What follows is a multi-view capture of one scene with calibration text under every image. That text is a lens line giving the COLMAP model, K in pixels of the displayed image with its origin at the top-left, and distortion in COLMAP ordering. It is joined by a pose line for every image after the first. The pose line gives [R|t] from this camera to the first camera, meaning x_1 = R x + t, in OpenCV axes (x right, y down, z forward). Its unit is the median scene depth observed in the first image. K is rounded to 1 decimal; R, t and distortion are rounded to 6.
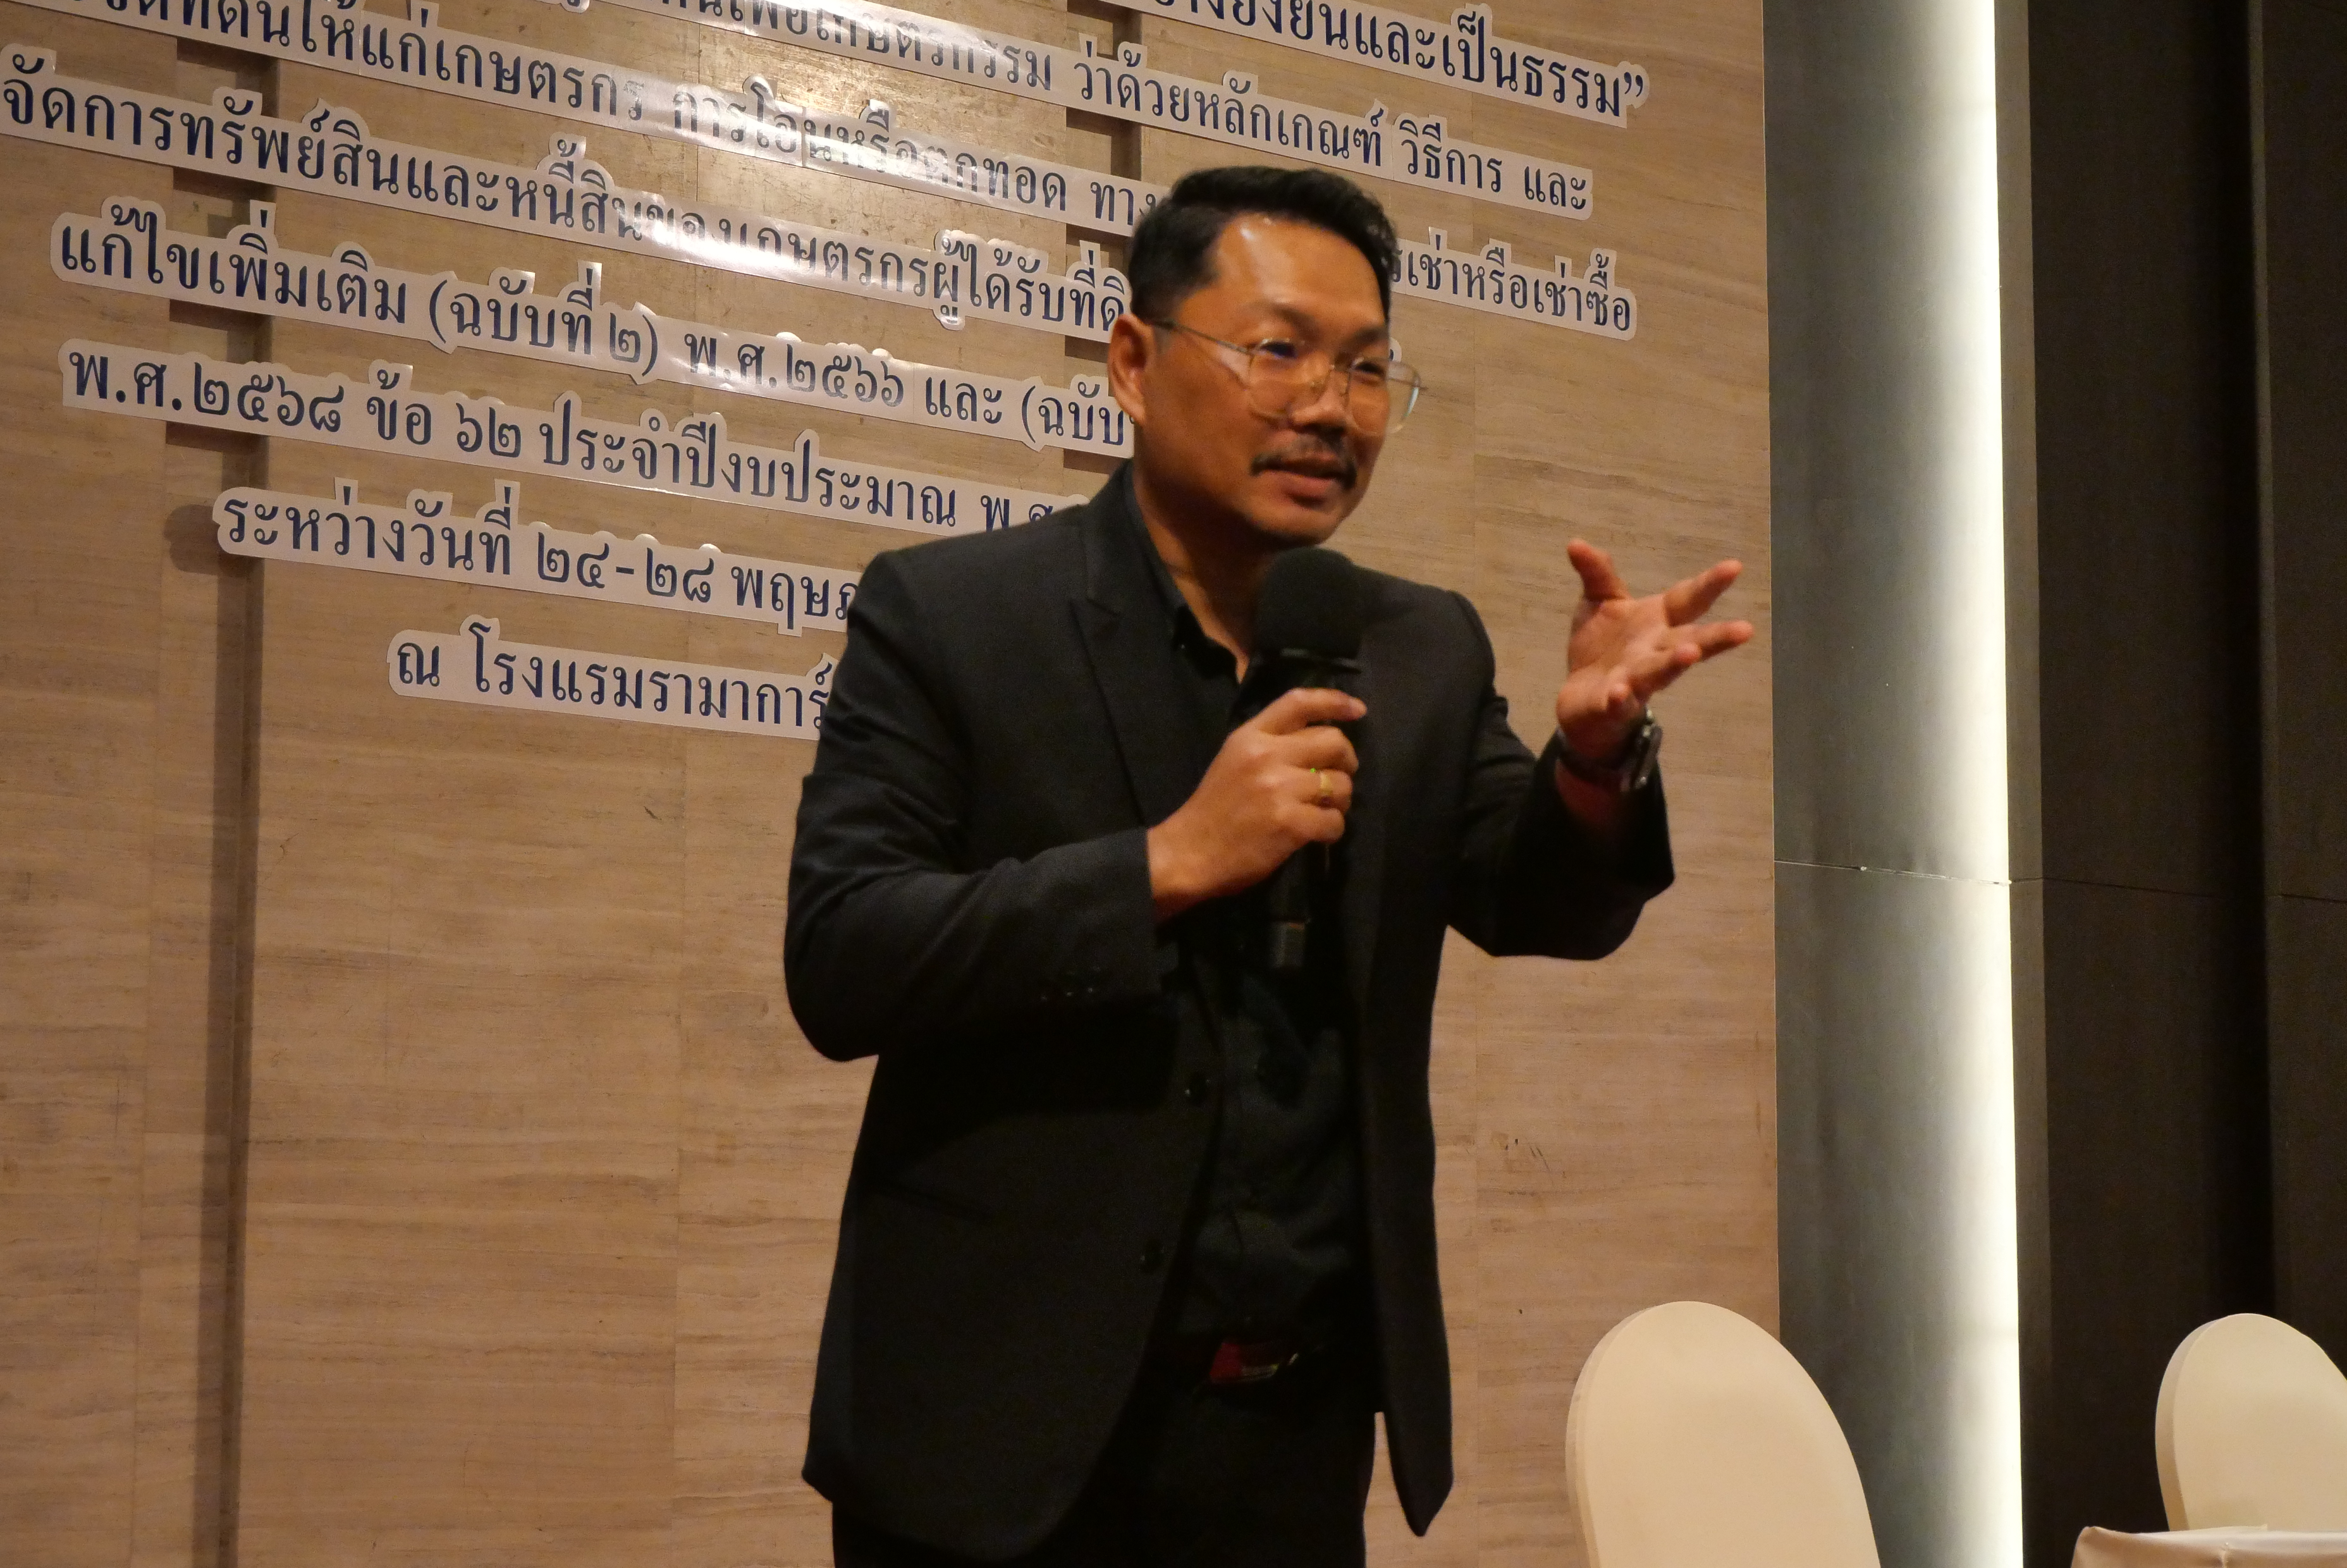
lens RADIAL K [[4785.9, 0, 1201.6], [0, 4785.9, 862.5], [0, 0, 1]] dist [0.008580, 0.000000]
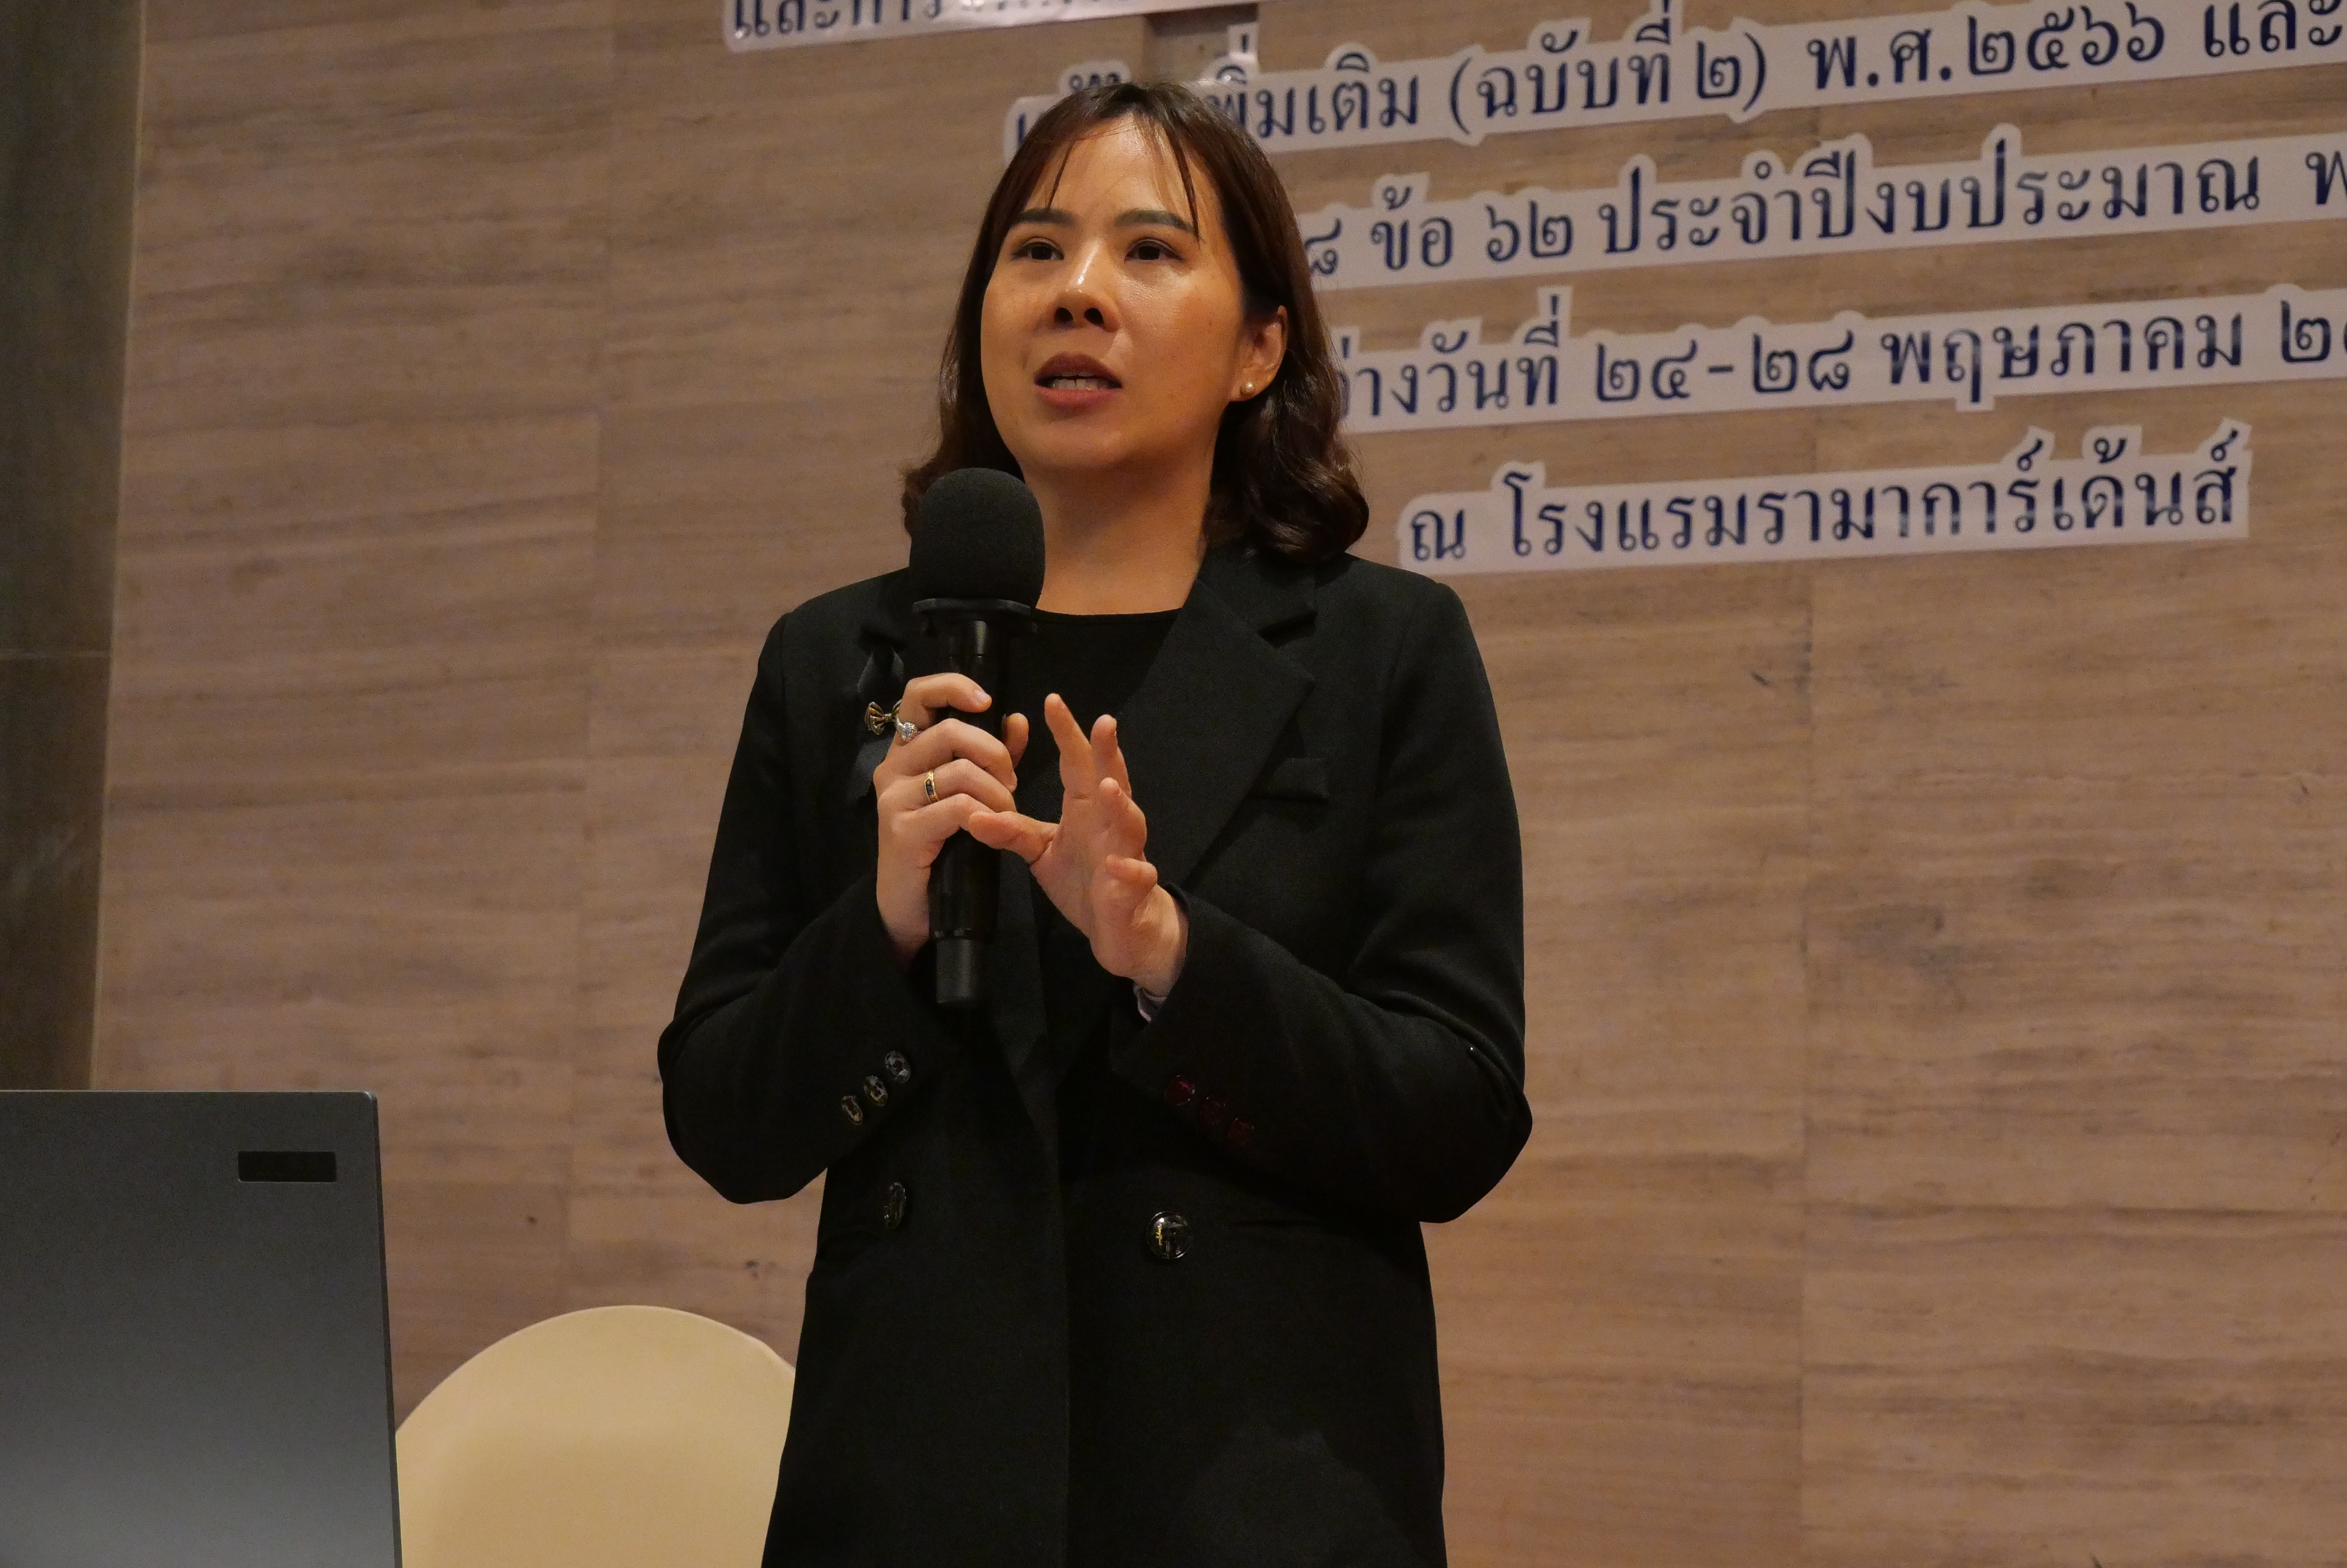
lens RADIAL K [[5254.2, 0, 1233.4], [0, 5254.2, 873.4], [0, 0, 1]] dist [0.034264, 0.000000]
pose [[0.392649, -0.075236, -0.916606, 0.621324], [0.073745, 0.996015, -0.050164, 0.056719], [0.916727, -0.047898, 0.396632, 0.592223]]
